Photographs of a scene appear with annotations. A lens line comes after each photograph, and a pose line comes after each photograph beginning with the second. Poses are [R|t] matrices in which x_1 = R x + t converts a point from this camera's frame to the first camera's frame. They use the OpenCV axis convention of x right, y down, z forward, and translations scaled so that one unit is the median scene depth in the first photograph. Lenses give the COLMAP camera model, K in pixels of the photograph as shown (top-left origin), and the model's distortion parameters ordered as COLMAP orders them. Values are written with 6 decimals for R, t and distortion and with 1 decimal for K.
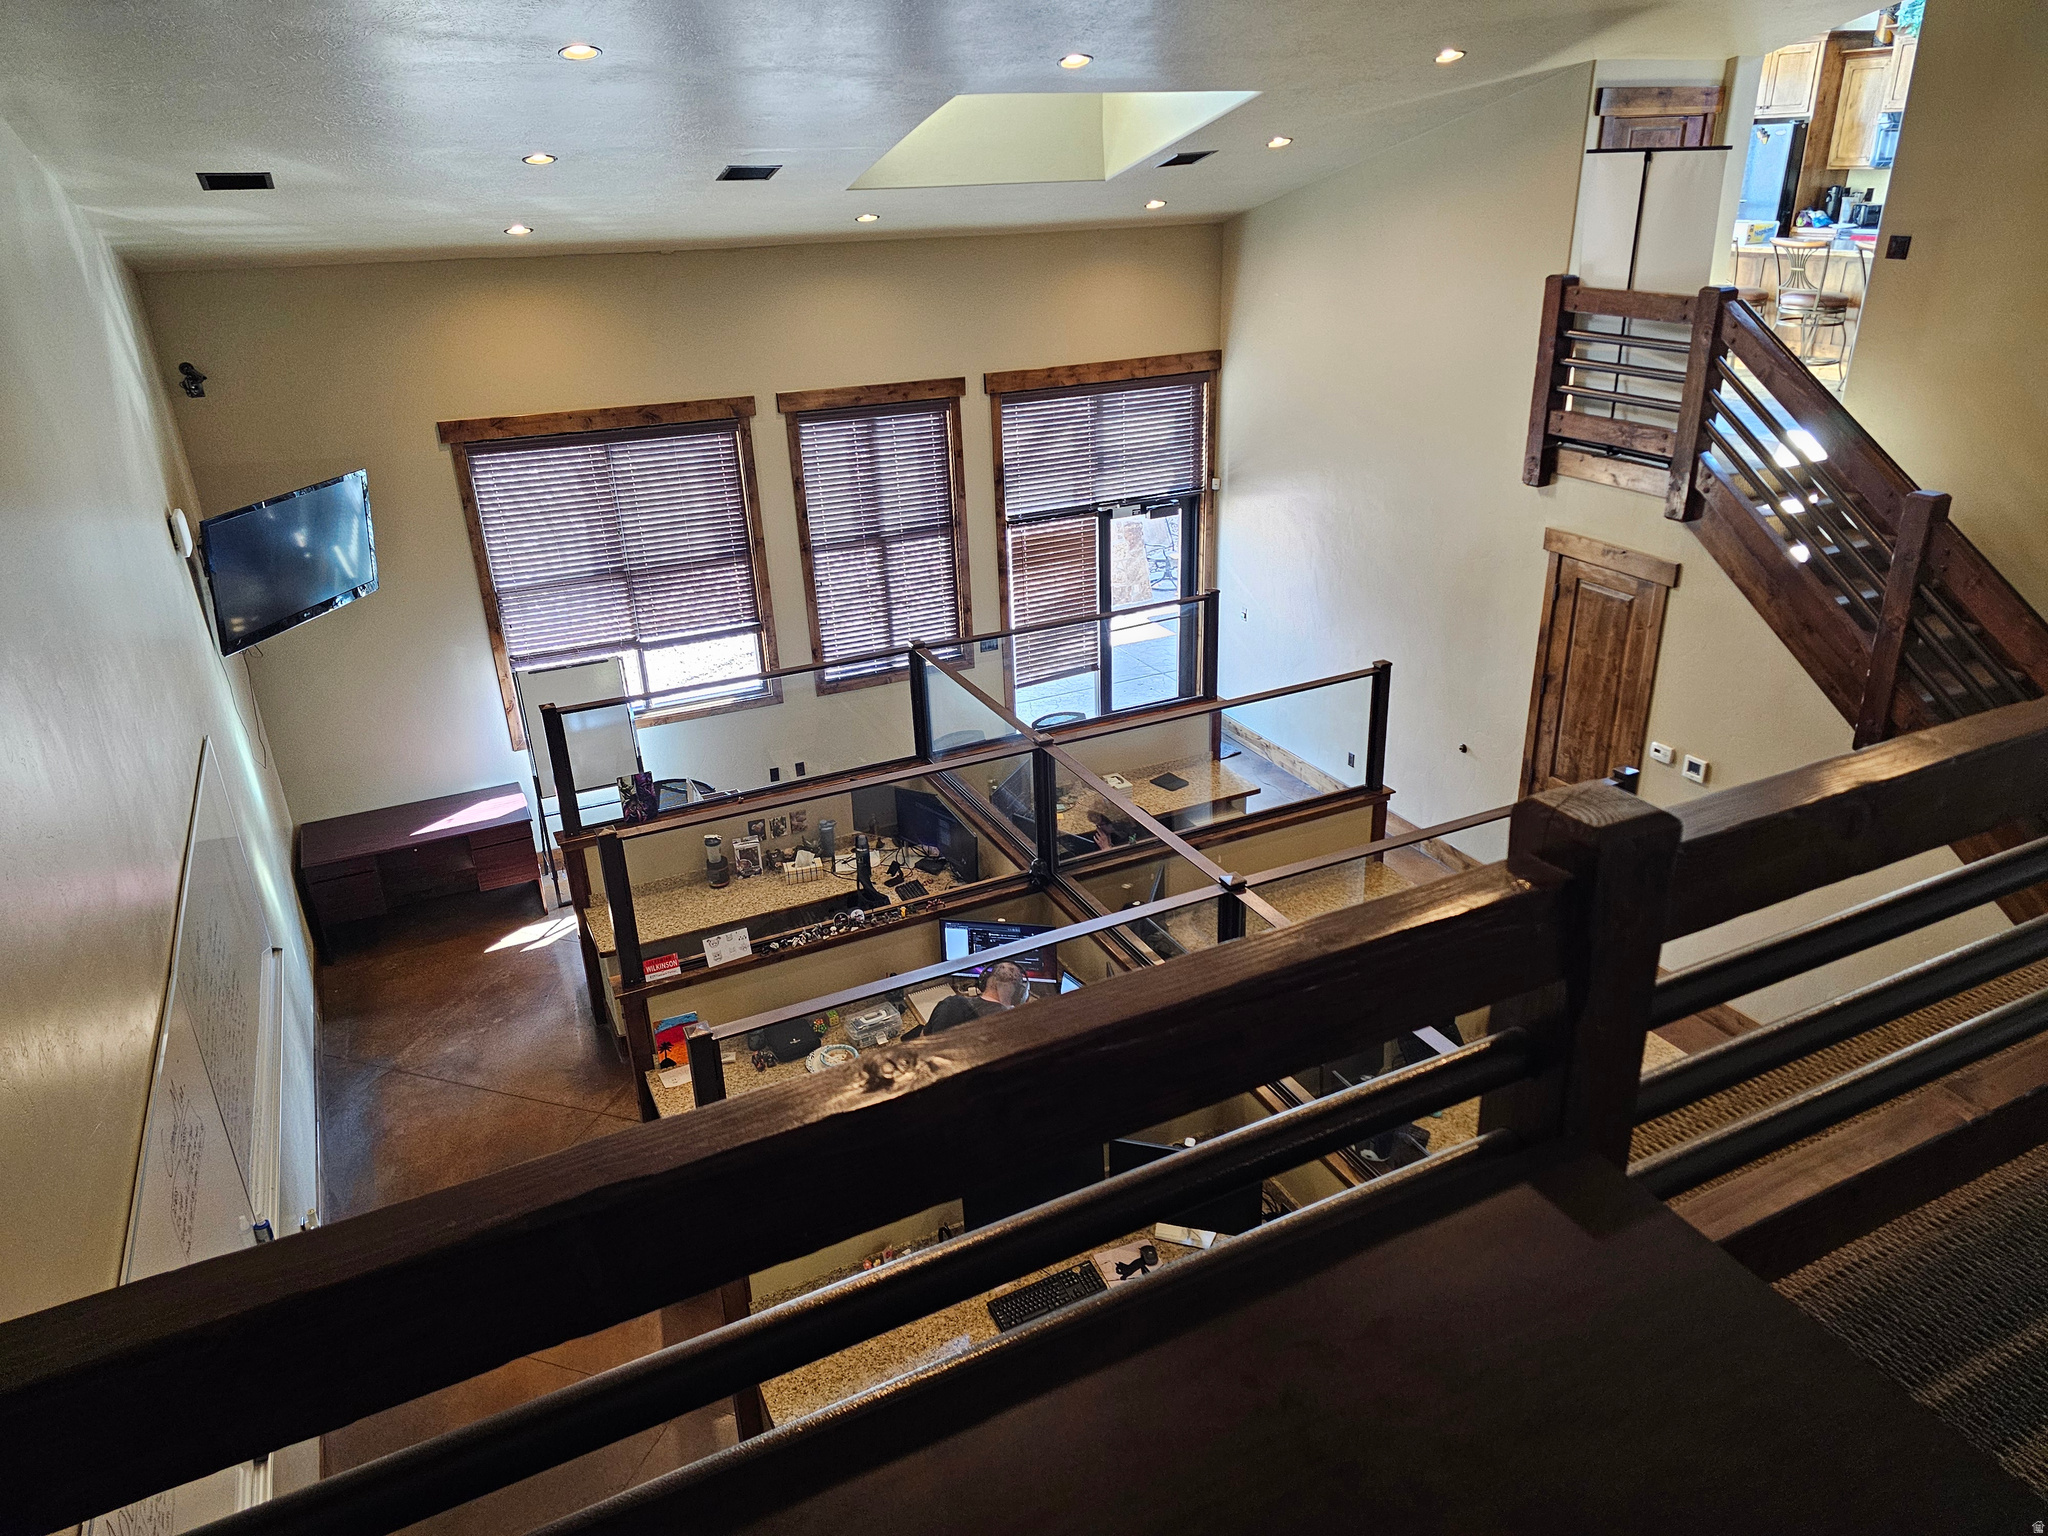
lens RADIAL K [[1370.9, 0, 1054.8], [0, 1370.9, 763.4], [0, 0, 1]] dist [0.040291, -0.025208]
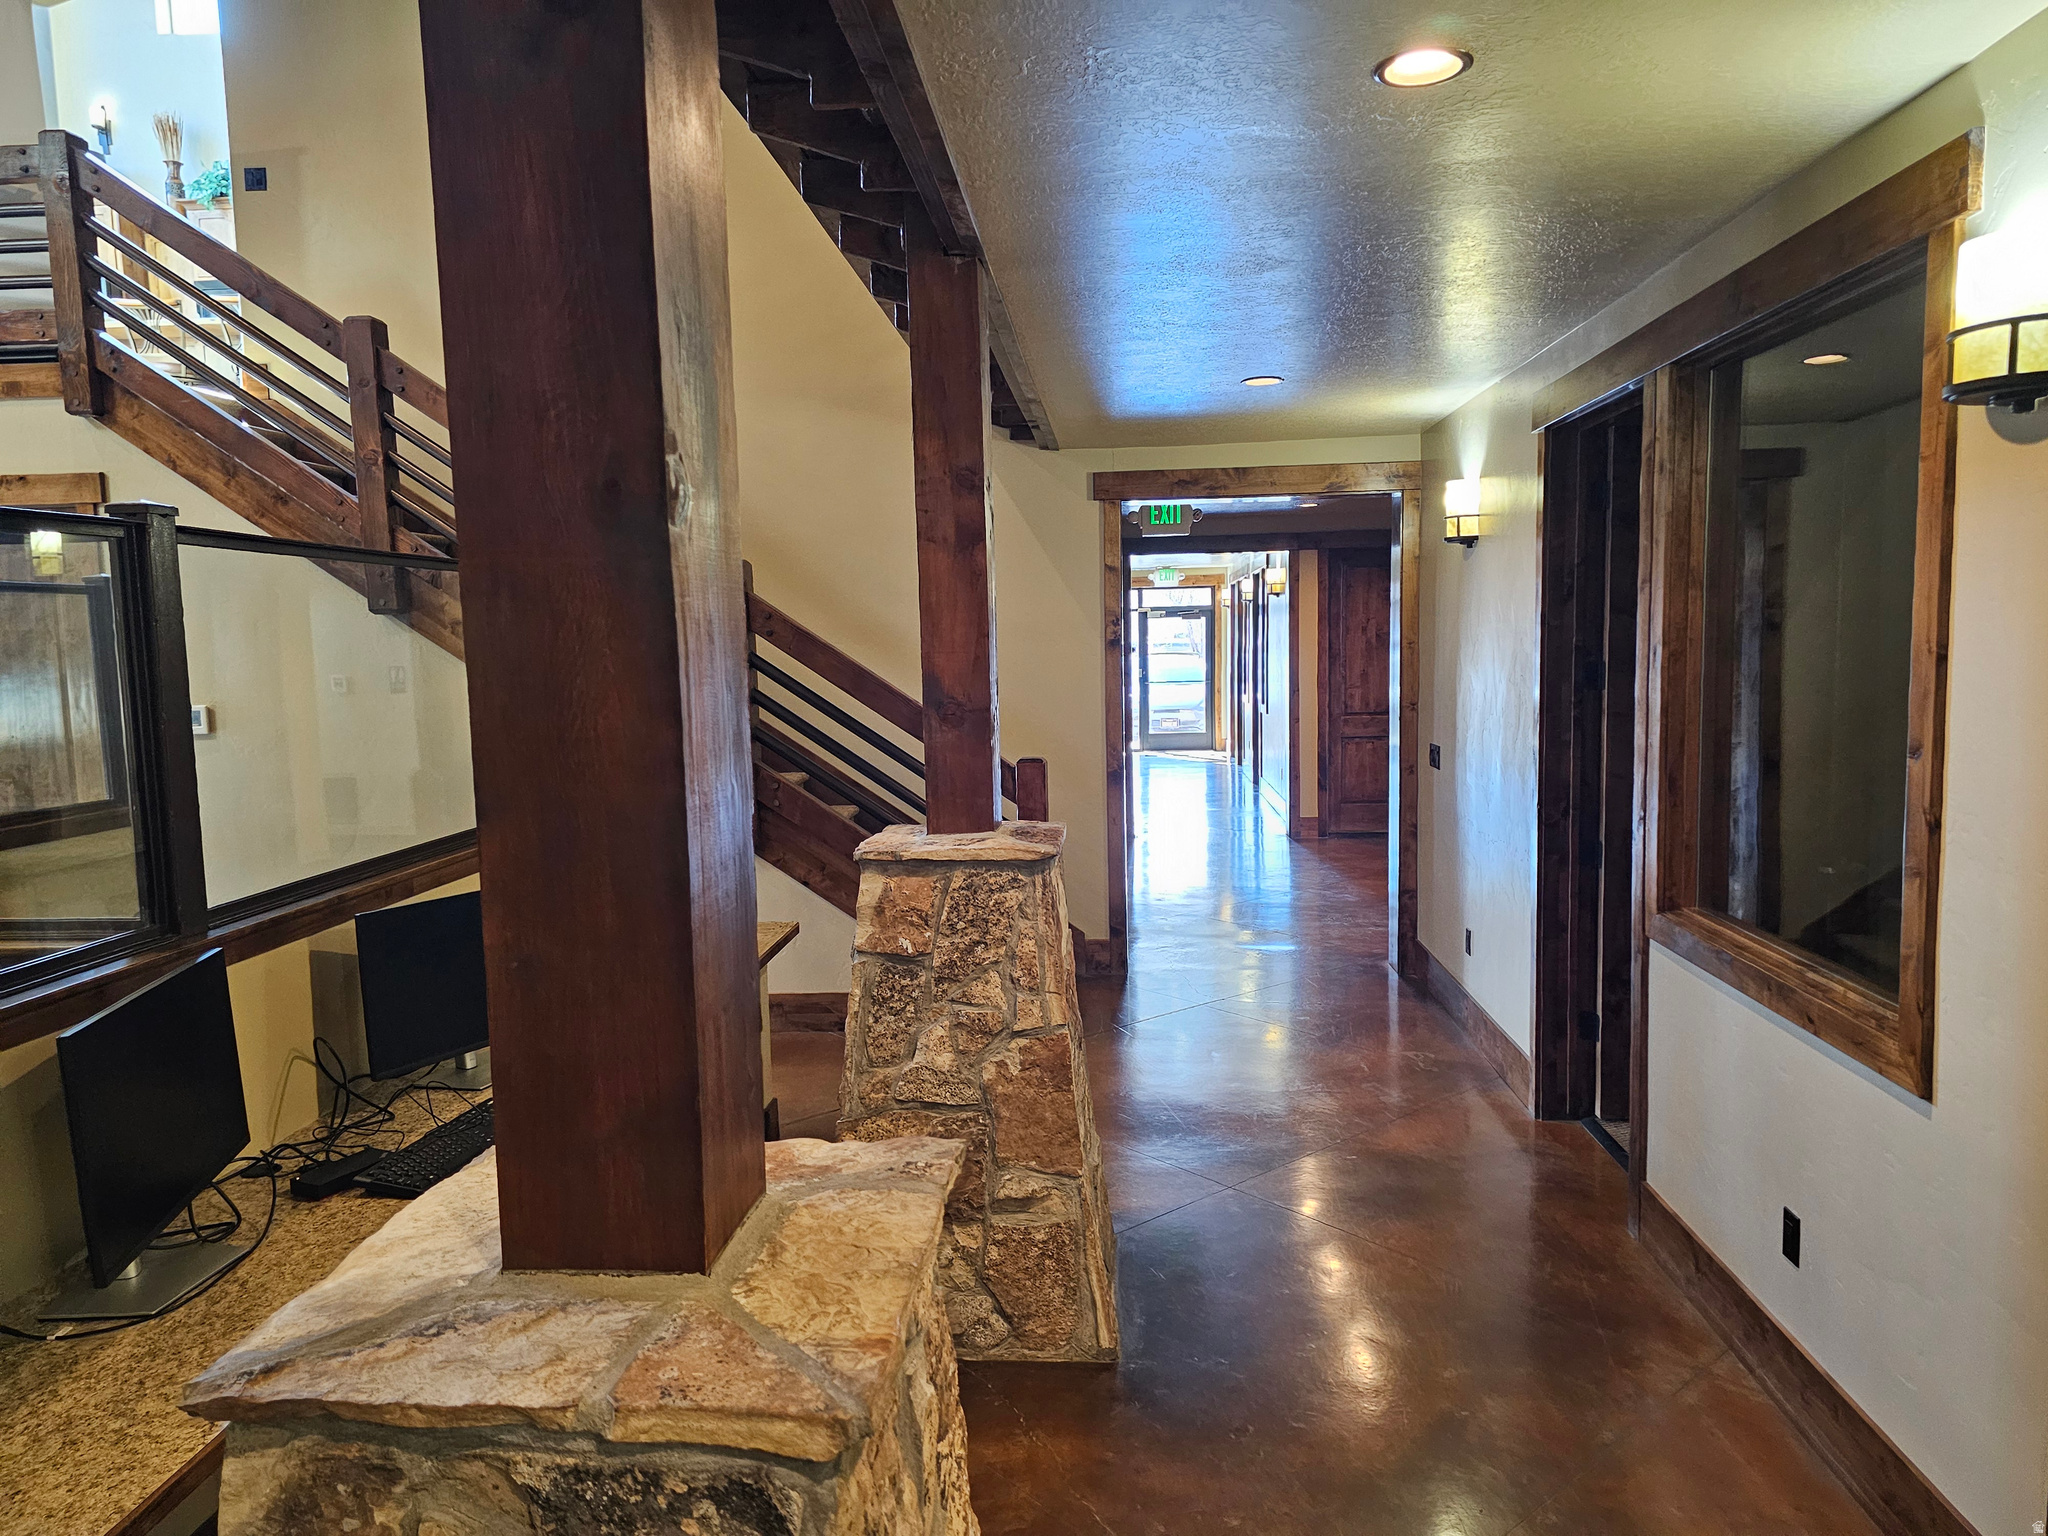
lens RADIAL K [[1370.9, 0, 1021.3], [0, 1370.9, 776.5], [0, 0, 1]] dist [0.040291, -0.025208]
pose [[0.516734, -0.071640, 0.853144, 0.019868], [0.353256, 0.925553, -0.136241, 0.293958], [-0.779869, 0.371779, 0.503572, 0.213627]]
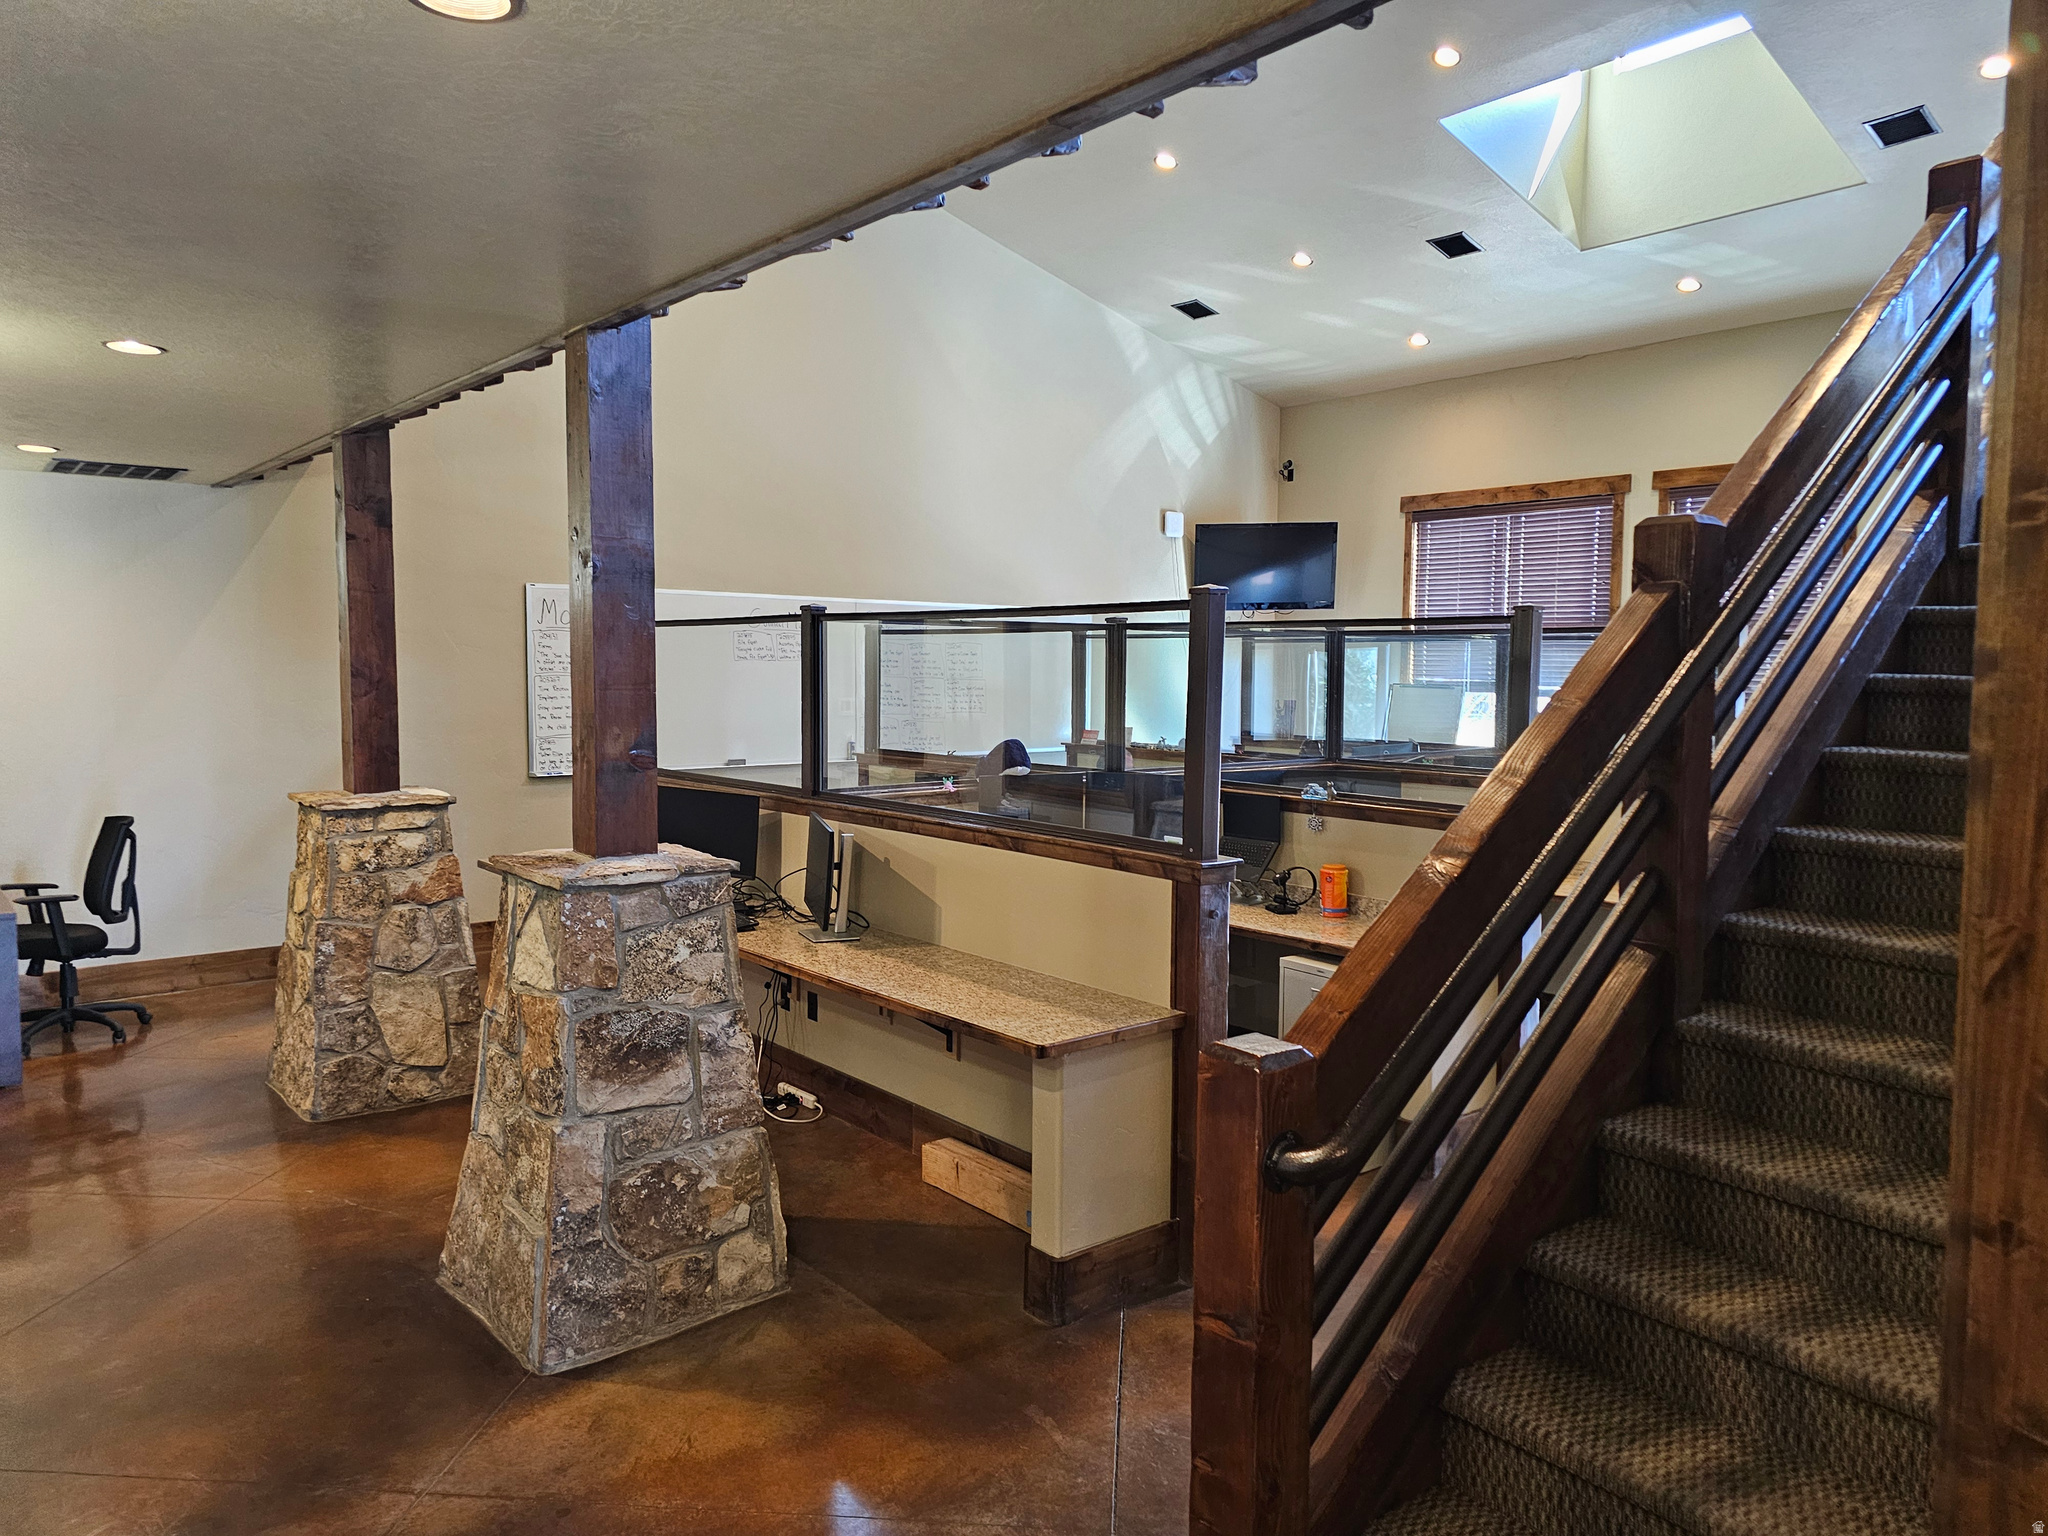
lens RADIAL K [[1370.9, 0, 1020.4], [0, 1370.9, 760.6], [0, 0, 1]] dist [0.040291, -0.025208]
pose [[0.237804, 0.096393, -0.966518, 0.849007], [-0.404506, 0.914498, -0.008321, 0.164796], [0.883077, 0.392941, 0.256463, 0.437239]]
